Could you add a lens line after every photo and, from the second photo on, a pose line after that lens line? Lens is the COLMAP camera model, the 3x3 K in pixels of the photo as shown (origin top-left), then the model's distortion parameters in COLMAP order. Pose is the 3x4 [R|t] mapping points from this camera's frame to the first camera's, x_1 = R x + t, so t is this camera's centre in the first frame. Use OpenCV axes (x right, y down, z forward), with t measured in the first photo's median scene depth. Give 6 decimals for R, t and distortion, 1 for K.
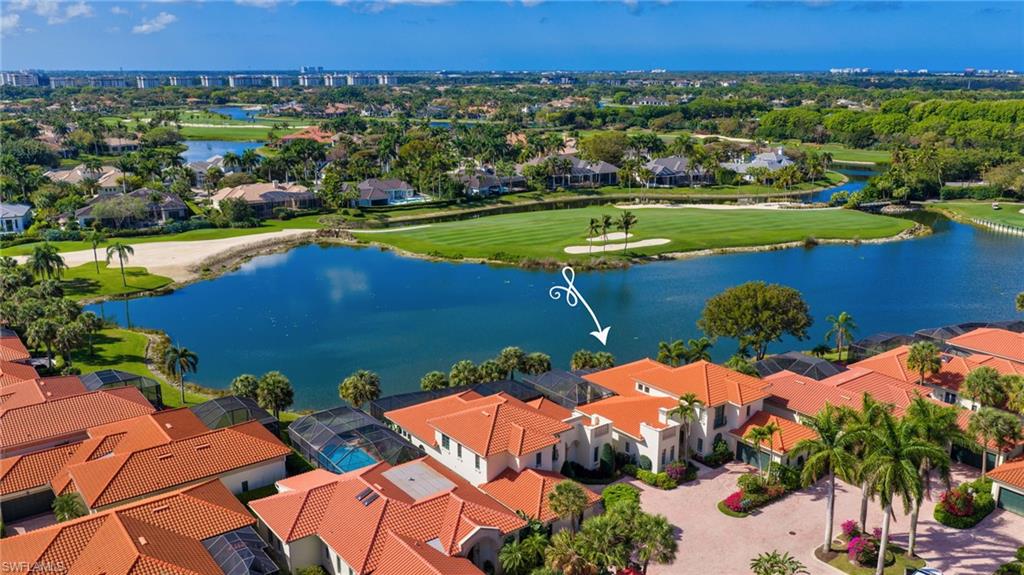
lens RADIAL K [[844.0, 0, 512.0], [0, 844.0, 287.5], [0, 0, 1]] dist [0.004419, -0.009088]
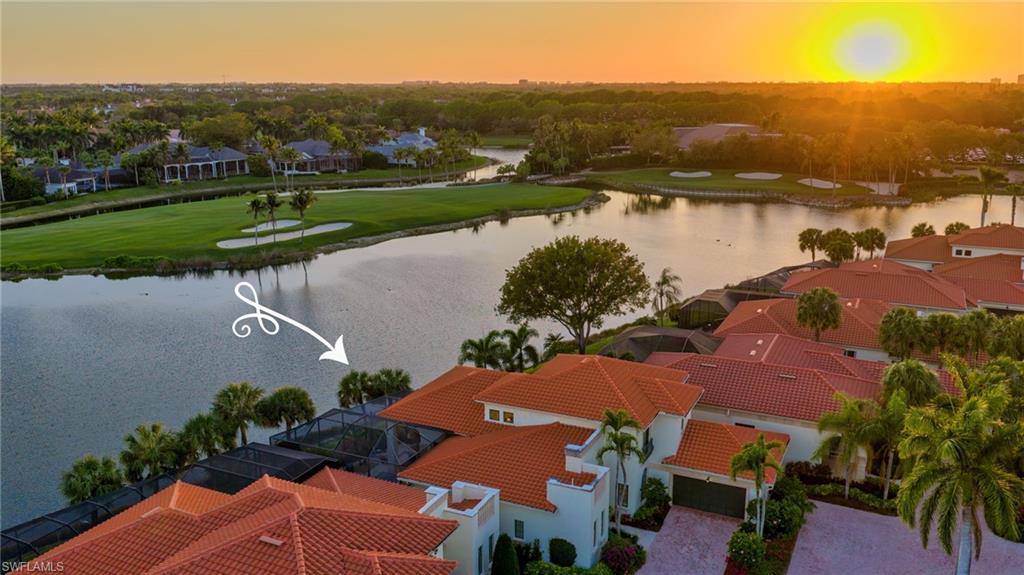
lens RADIAL K [[844.0, 0, 512.0], [0, 844.0, 287.5], [0, 0, 1]] dist [0.004419, -0.009088]
pose [[0.886844, -0.108164, 0.449230, -0.093491], [0.115750, 0.993221, 0.010637, 0.028073], [-0.447335, 0.042565, 0.893353, 0.504954]]
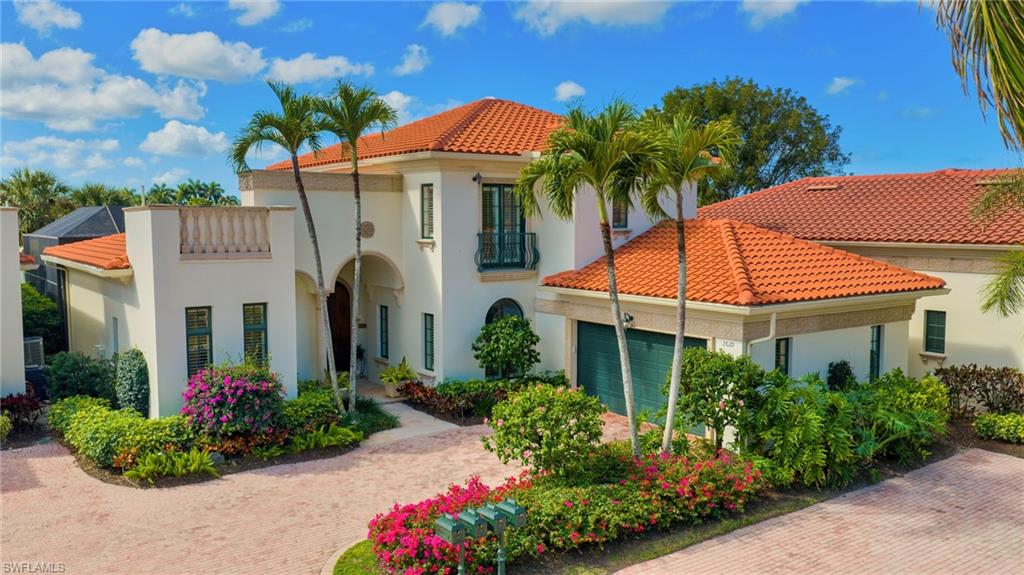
lens RADIAL K [[844.0, 0, 512.0], [0, 844.0, 287.5], [0, 0, 1]] dist [0.004419, -0.009088]
pose [[0.999762, -0.001799, -0.021748, 0.253391], [-0.001830, 0.986173, -0.165707, 0.212334], [0.021745, 0.165707, 0.985935, 0.752337]]
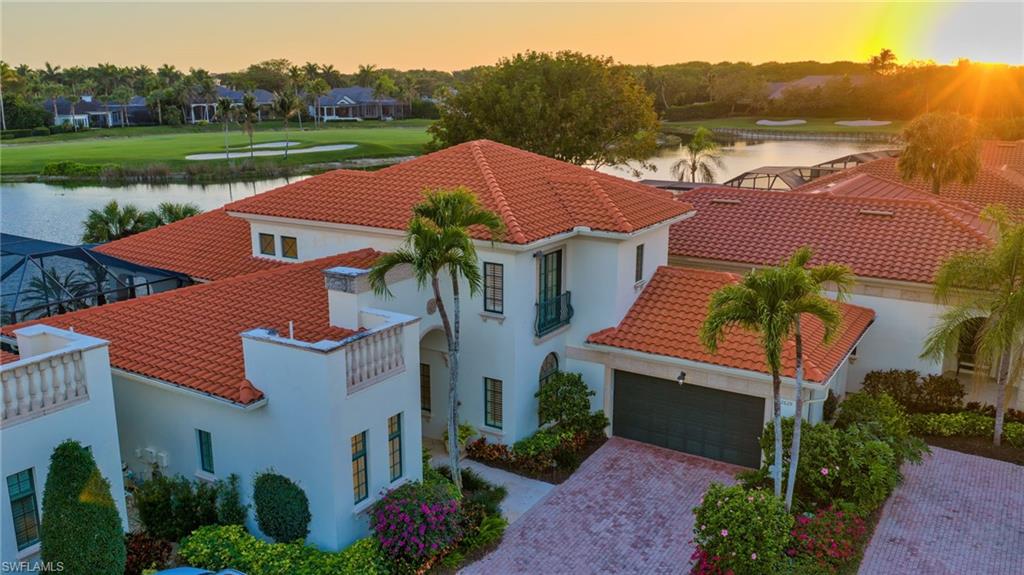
lens RADIAL K [[844.0, 0, 512.0], [0, 844.0, 287.5], [0, 0, 1]] dist [0.004419, -0.009088]
pose [[0.934514, -0.083574, 0.345974, 0.137775], [0.088760, 0.996053, 0.000856, 0.149775], [-0.344680, 0.029909, 0.938244, 0.742382]]
